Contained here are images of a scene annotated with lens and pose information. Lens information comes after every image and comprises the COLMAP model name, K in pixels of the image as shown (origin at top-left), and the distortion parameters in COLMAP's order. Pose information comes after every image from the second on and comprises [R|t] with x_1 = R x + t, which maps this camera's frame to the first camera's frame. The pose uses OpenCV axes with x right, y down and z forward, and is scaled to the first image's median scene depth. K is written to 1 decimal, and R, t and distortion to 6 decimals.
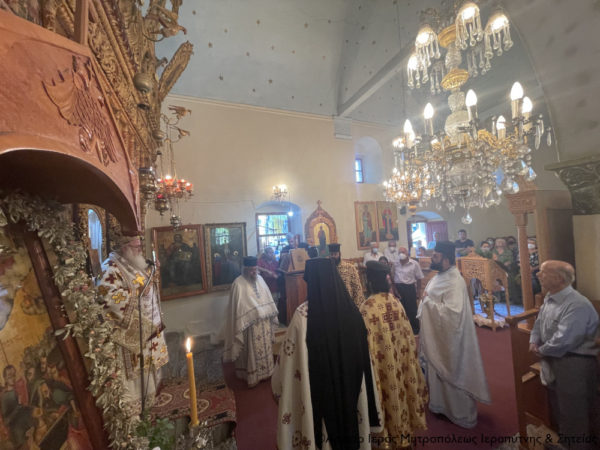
lens RADIAL K [[237.8, 0, 300.0], [0, 237.8, 225.0], [0, 0, 1]] dist [-0.000465, -0.000028]
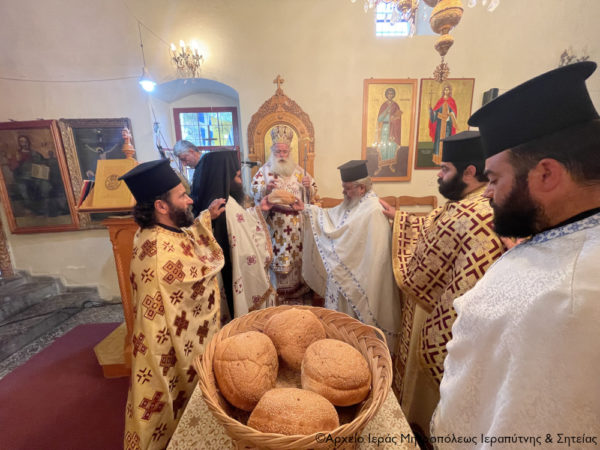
lens RADIAL K [[241.6, 0, 301.1], [0, 241.6, 236.0], [0, 0, 1]] dist [0.000859, 0.000138]
pose [[0.933810, 0.116417, -0.338299, 0.340979], [-0.021598, 0.962197, 0.271498, 0.082723], [0.357117, -0.246221, 0.901023, 0.478562]]
